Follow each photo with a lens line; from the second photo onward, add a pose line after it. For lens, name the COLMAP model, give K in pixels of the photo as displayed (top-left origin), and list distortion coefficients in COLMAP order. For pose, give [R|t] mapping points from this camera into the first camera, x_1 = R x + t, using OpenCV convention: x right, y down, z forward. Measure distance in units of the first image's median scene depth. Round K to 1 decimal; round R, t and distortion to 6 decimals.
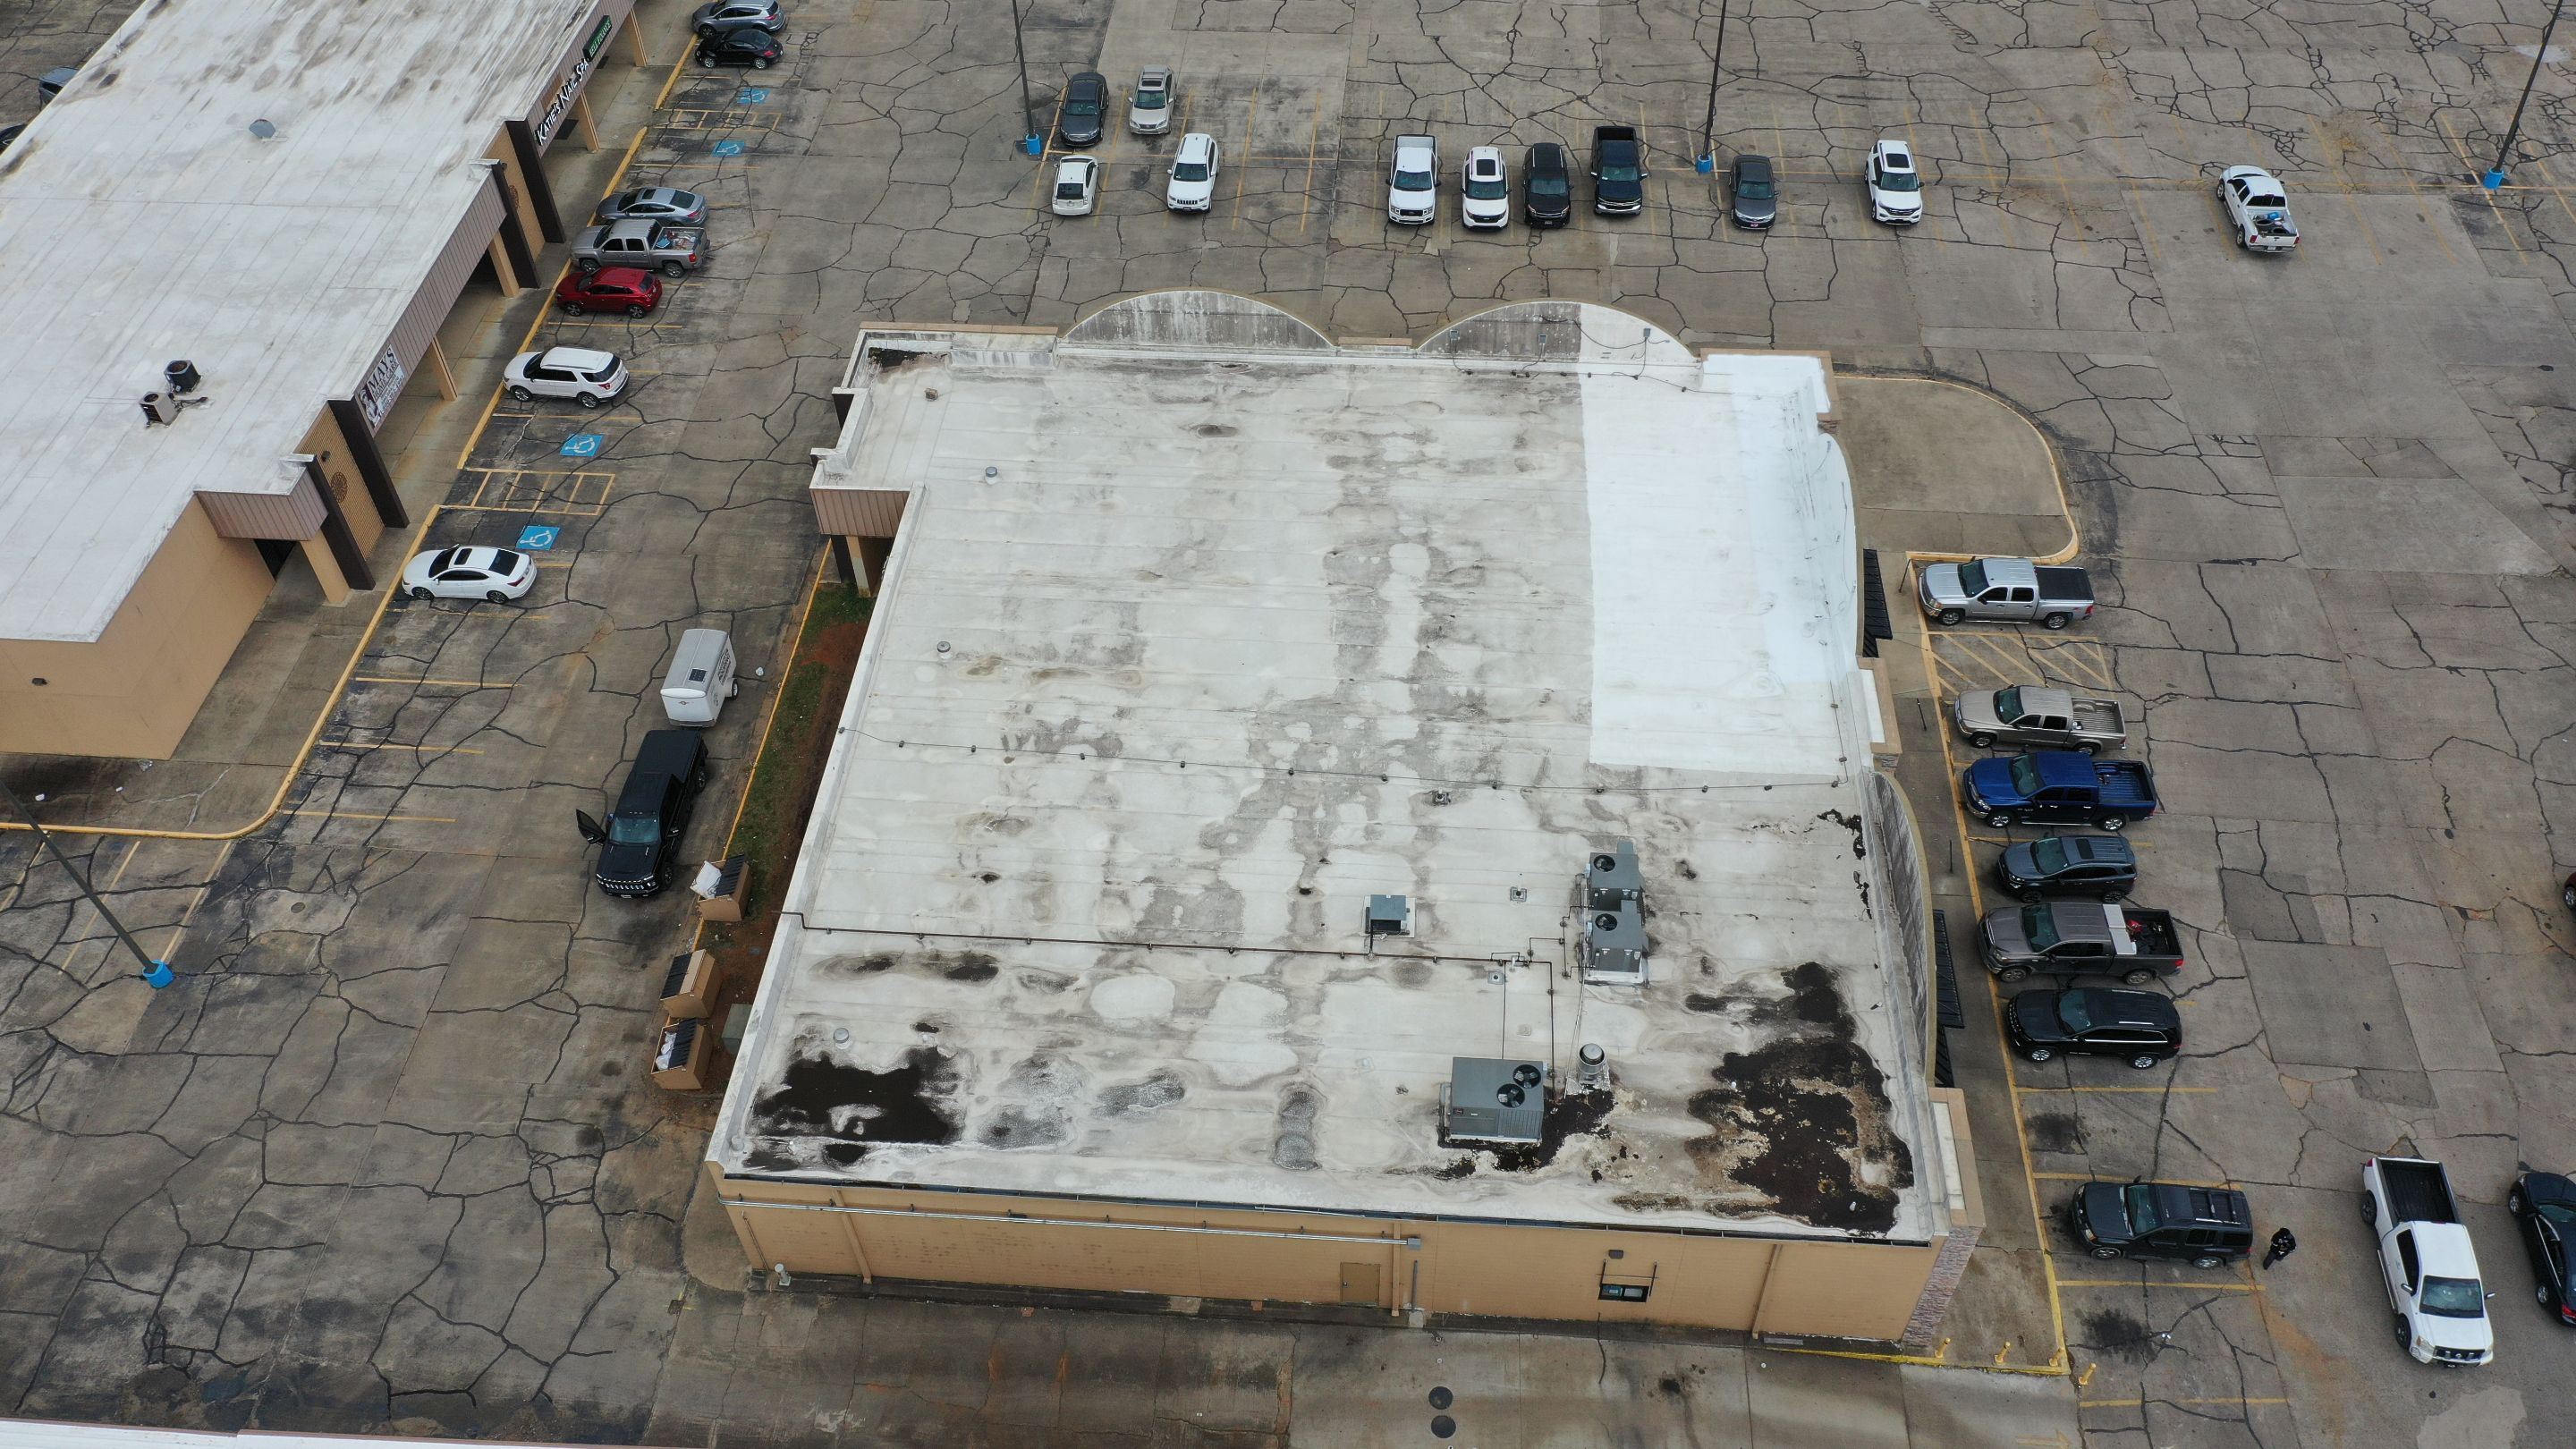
lens RADIAL K [[2028.0, 0, 1285.7], [0, 2028.0, 708.0], [0, 0, 1]] dist [-0.006444, -0.000236]
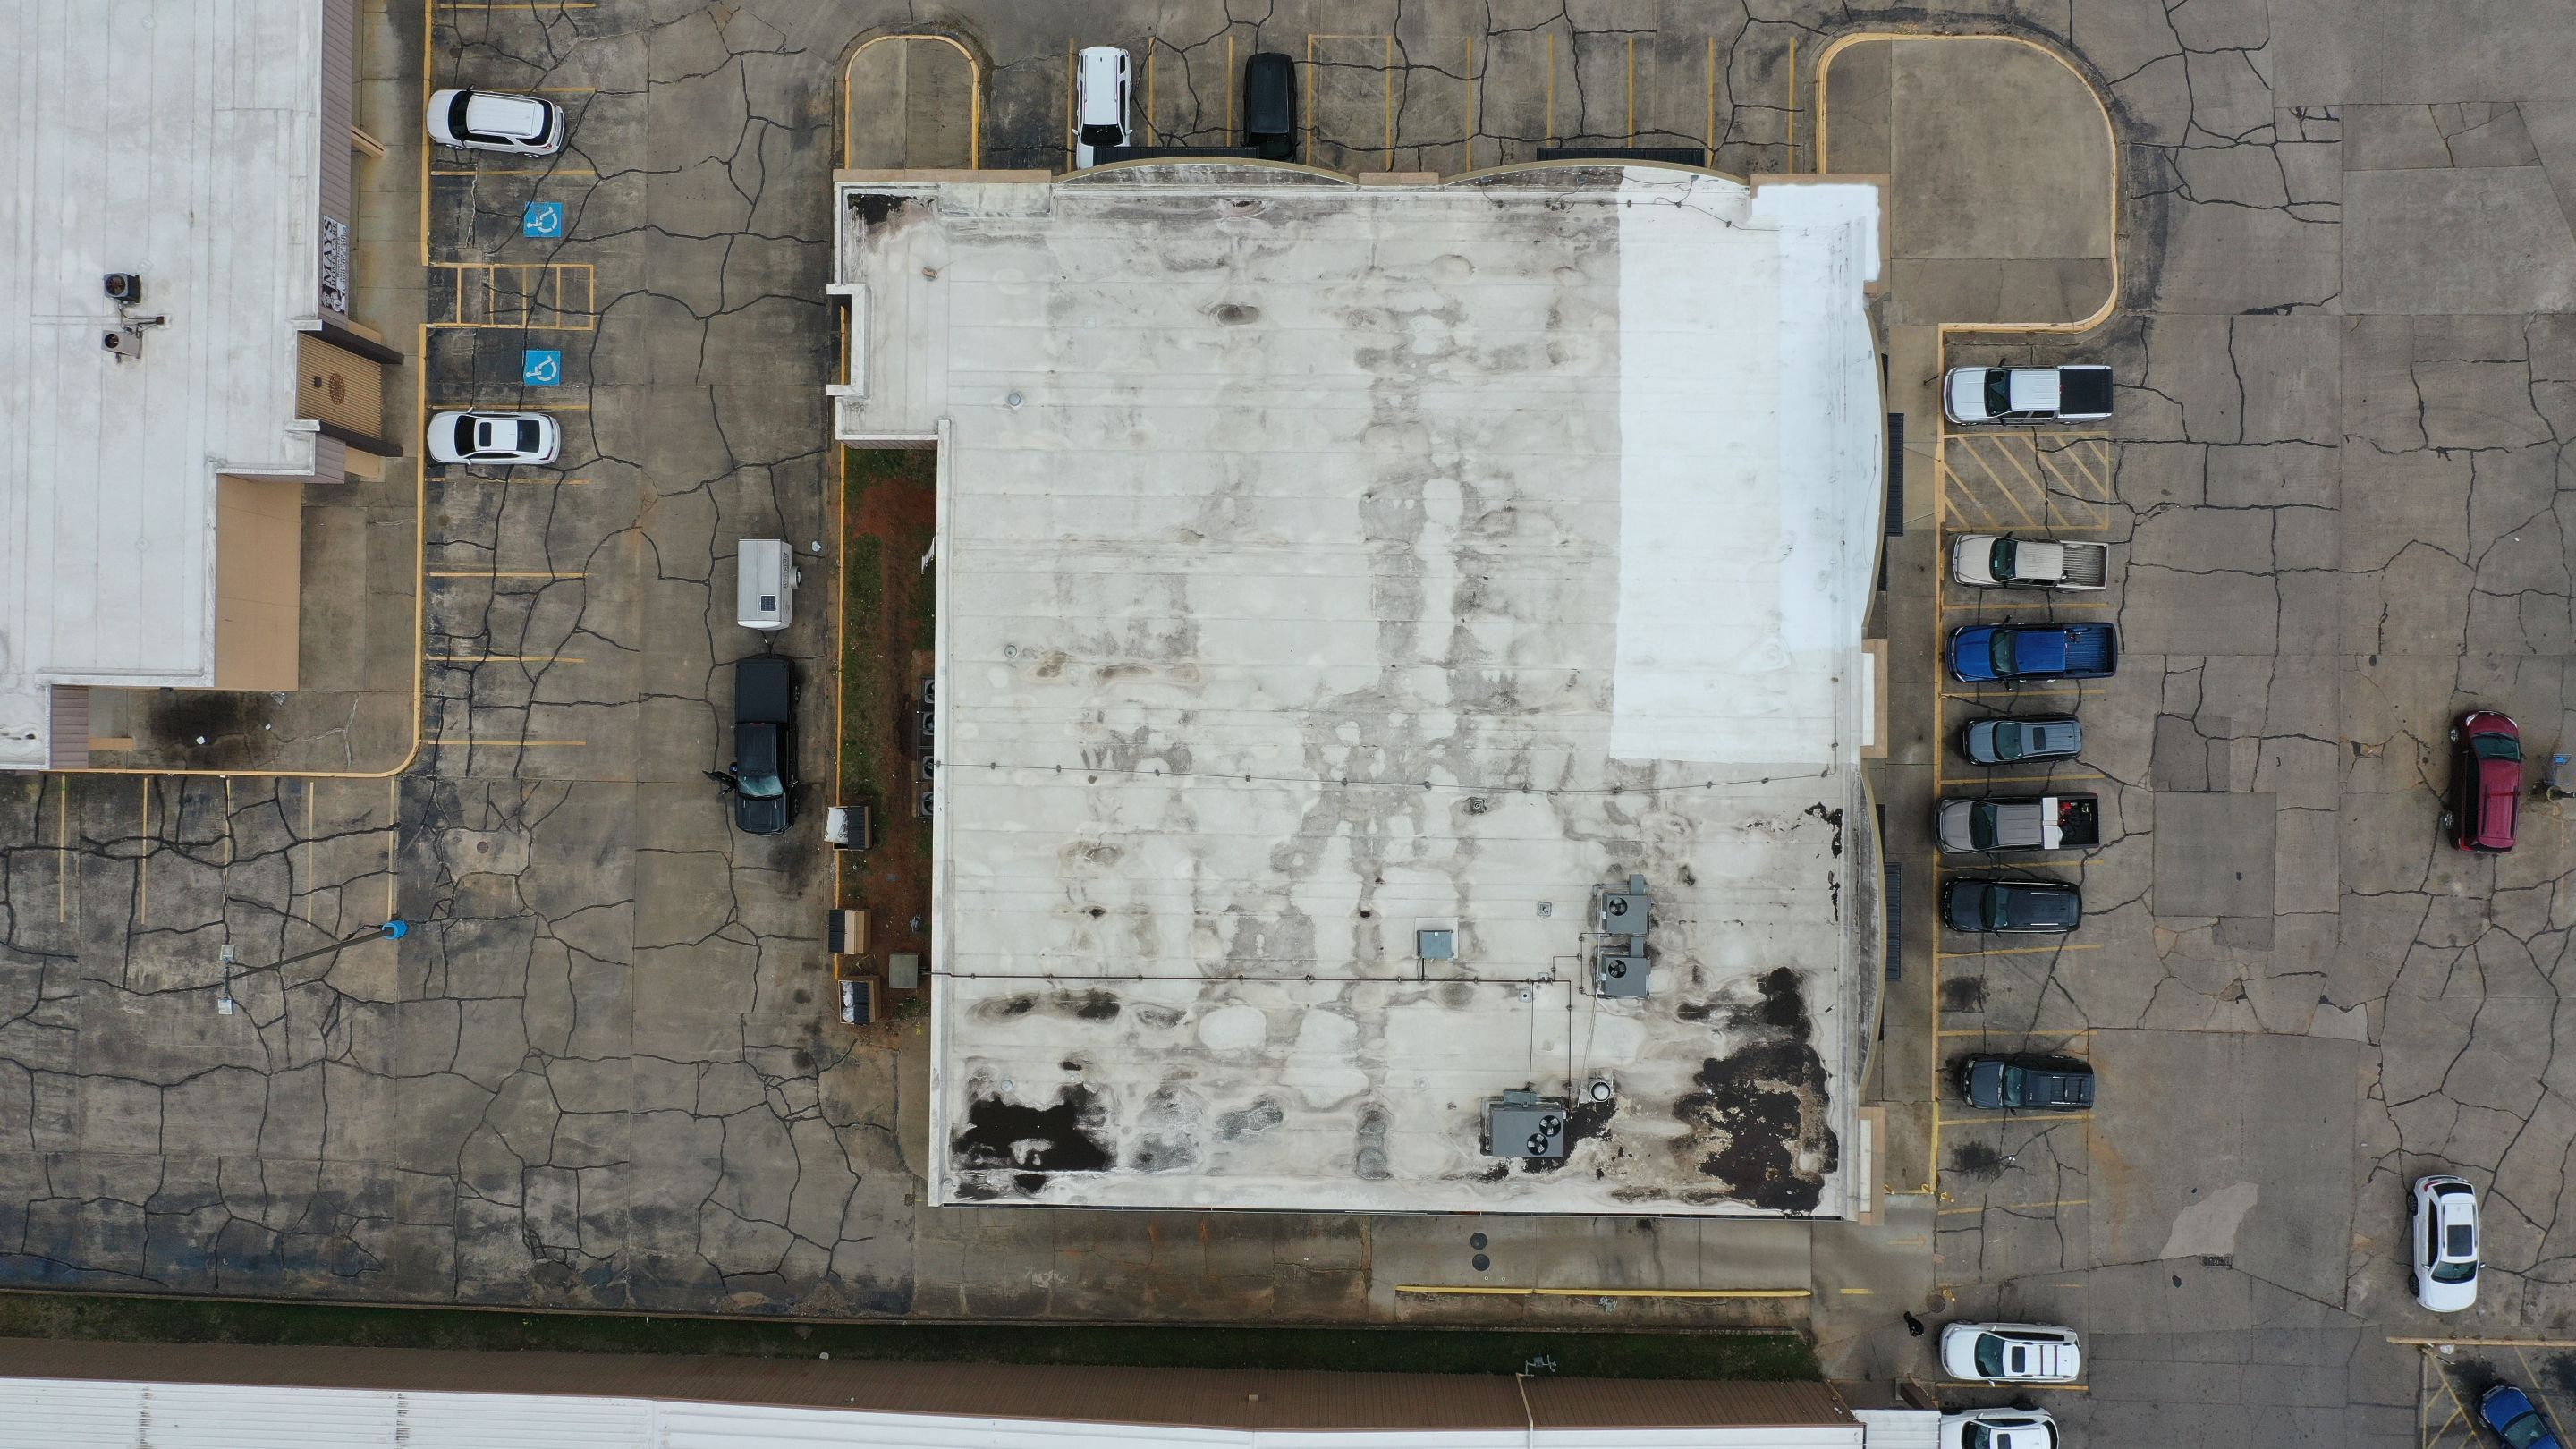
lens RADIAL K [[2028.0, 0, 1285.7], [0, 2028.0, 708.0], [0, 0, 1]] dist [-0.006444, -0.000236]
pose [[0.997898, -0.064532, -0.005886, -0.021666], [0.051628, 0.736868, 0.674063, -0.790906], [-0.039161, -0.672950, 0.738651, 0.203232]]
